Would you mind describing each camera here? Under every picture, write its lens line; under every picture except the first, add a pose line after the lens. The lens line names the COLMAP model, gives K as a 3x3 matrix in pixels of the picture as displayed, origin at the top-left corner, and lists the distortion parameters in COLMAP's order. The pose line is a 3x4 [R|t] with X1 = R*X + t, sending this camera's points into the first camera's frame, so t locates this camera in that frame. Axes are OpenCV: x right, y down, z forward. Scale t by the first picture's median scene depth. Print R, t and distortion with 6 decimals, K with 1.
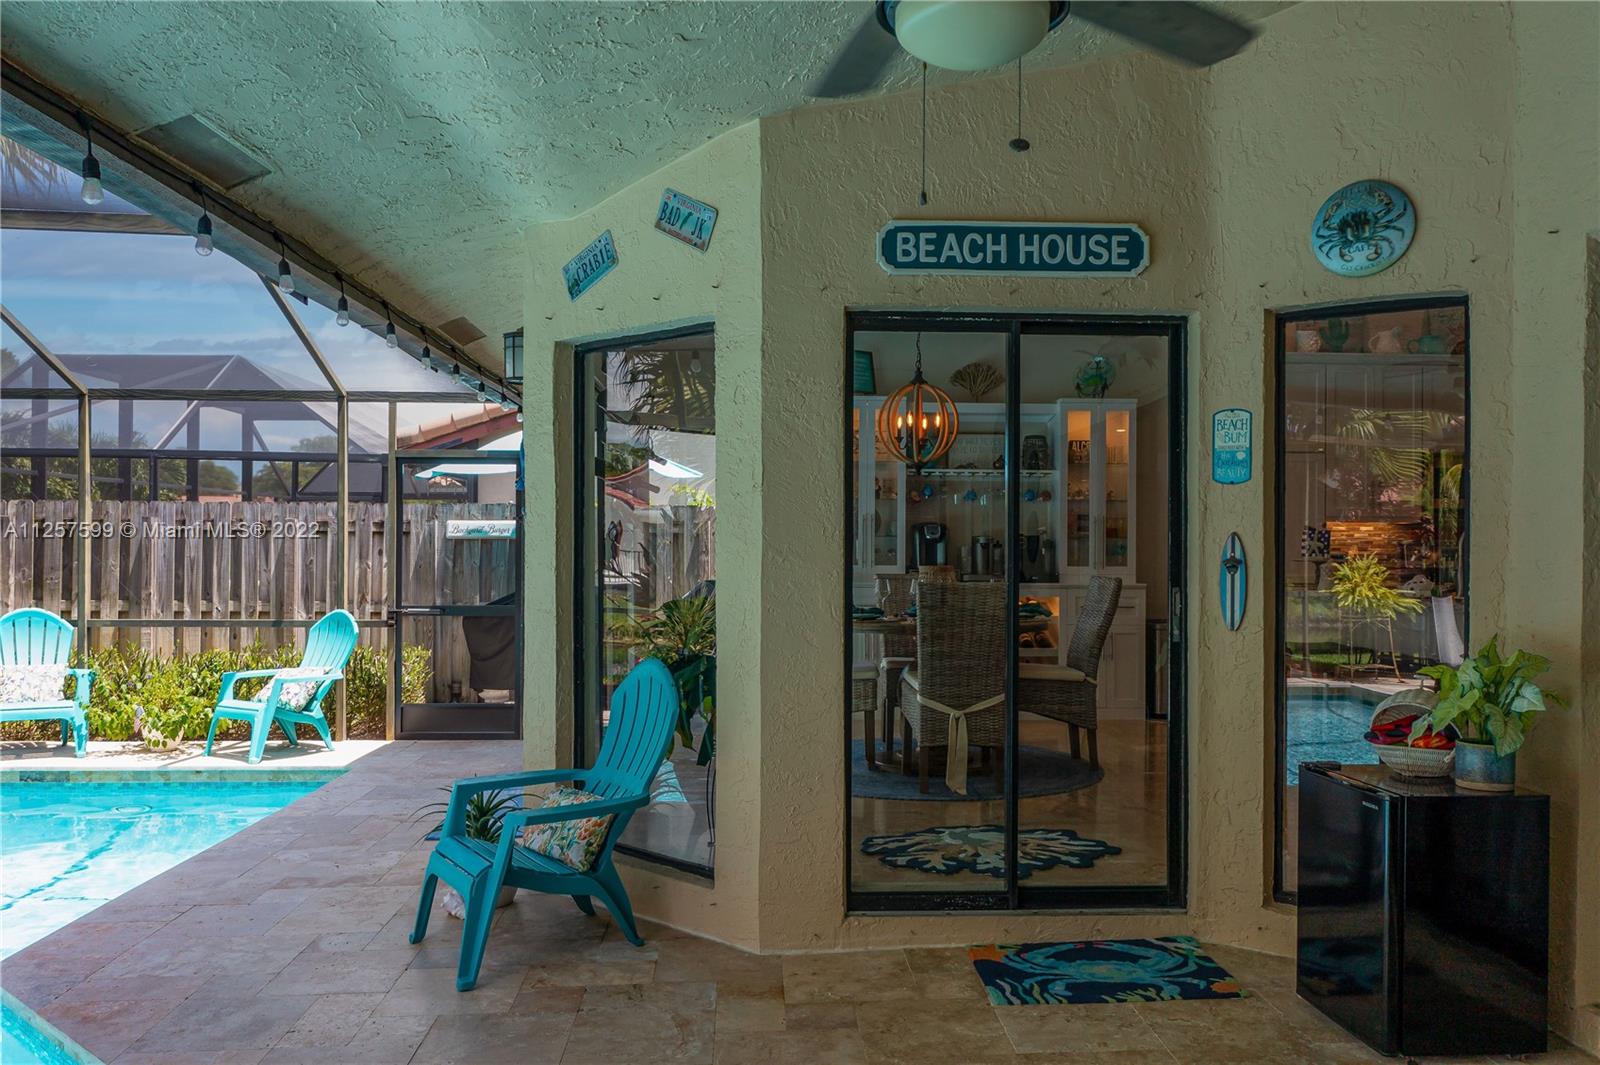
lens RADIAL K [[1271.4, 0, 802.8], [0, 1271.4, 533.2], [0, 0, 1]] dist [-0.003870, 0.005331]
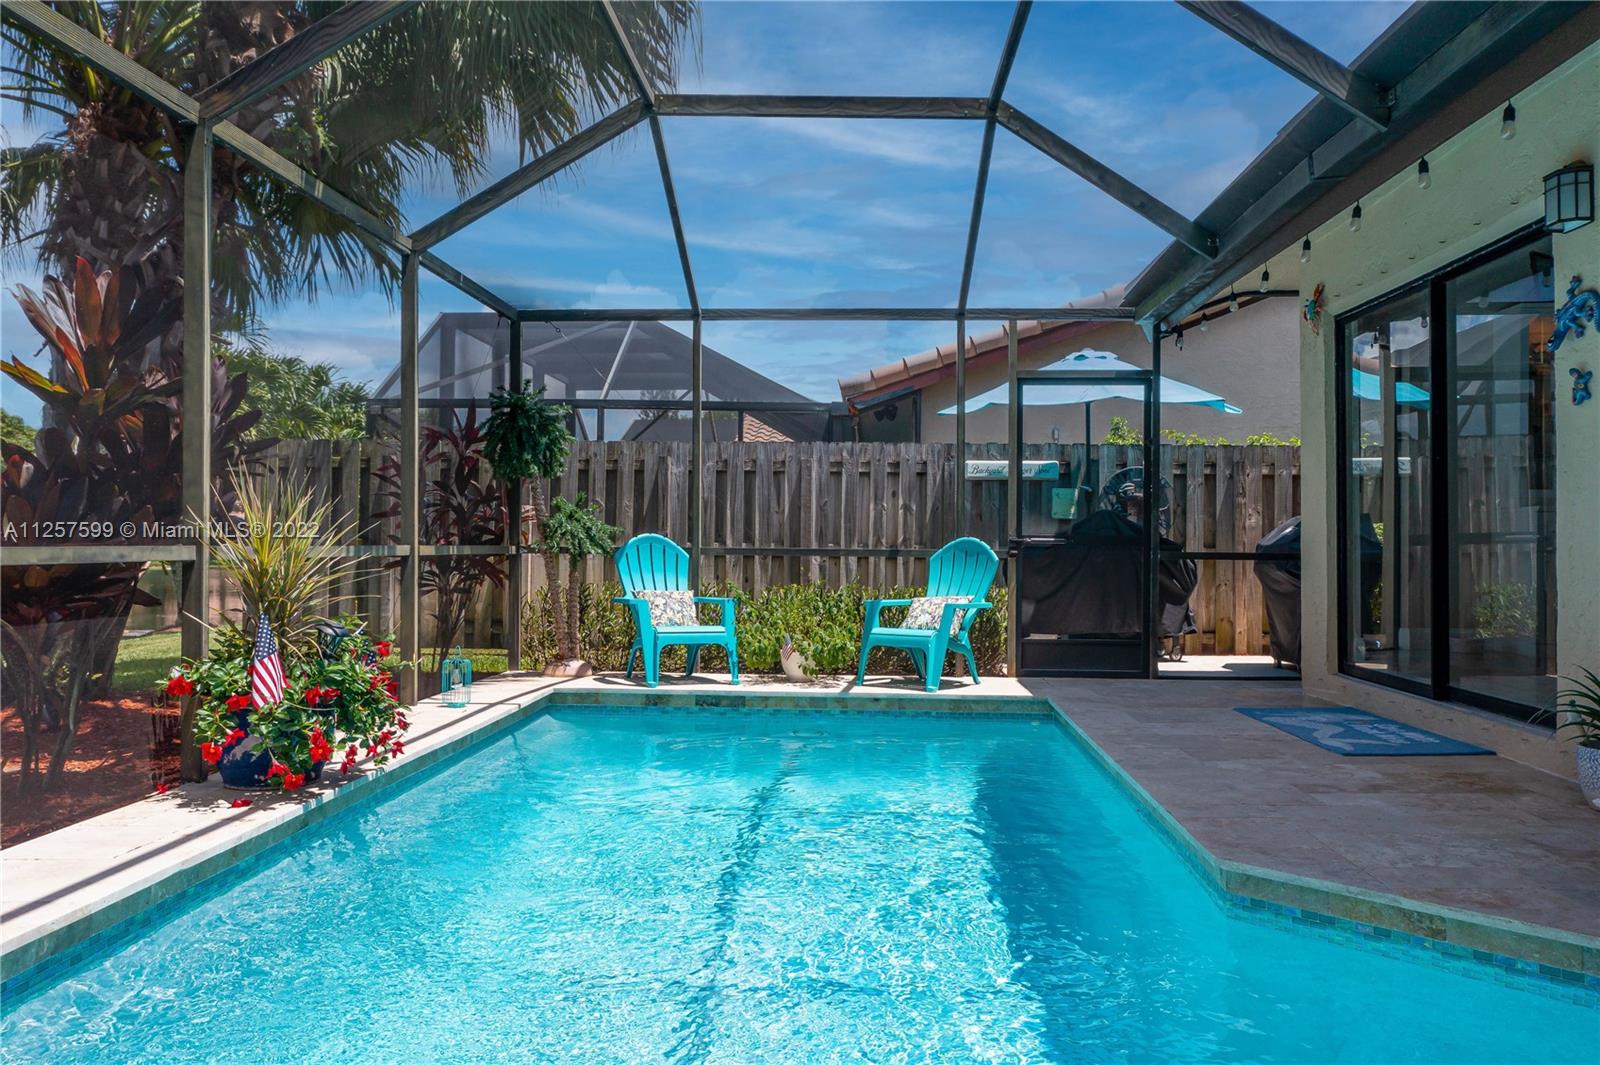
lens RADIAL K [[1271.4, 0, 799.9], [0, 1271.4, 532.5], [0, 0, 1]] dist [-0.003870, 0.005331]
pose [[0.995712, 0.004454, -0.092401, -0.317303], [-0.004470, 0.999990, 0.000034, 0.044944], [0.092400, 0.000379, 0.995722, 0.033527]]
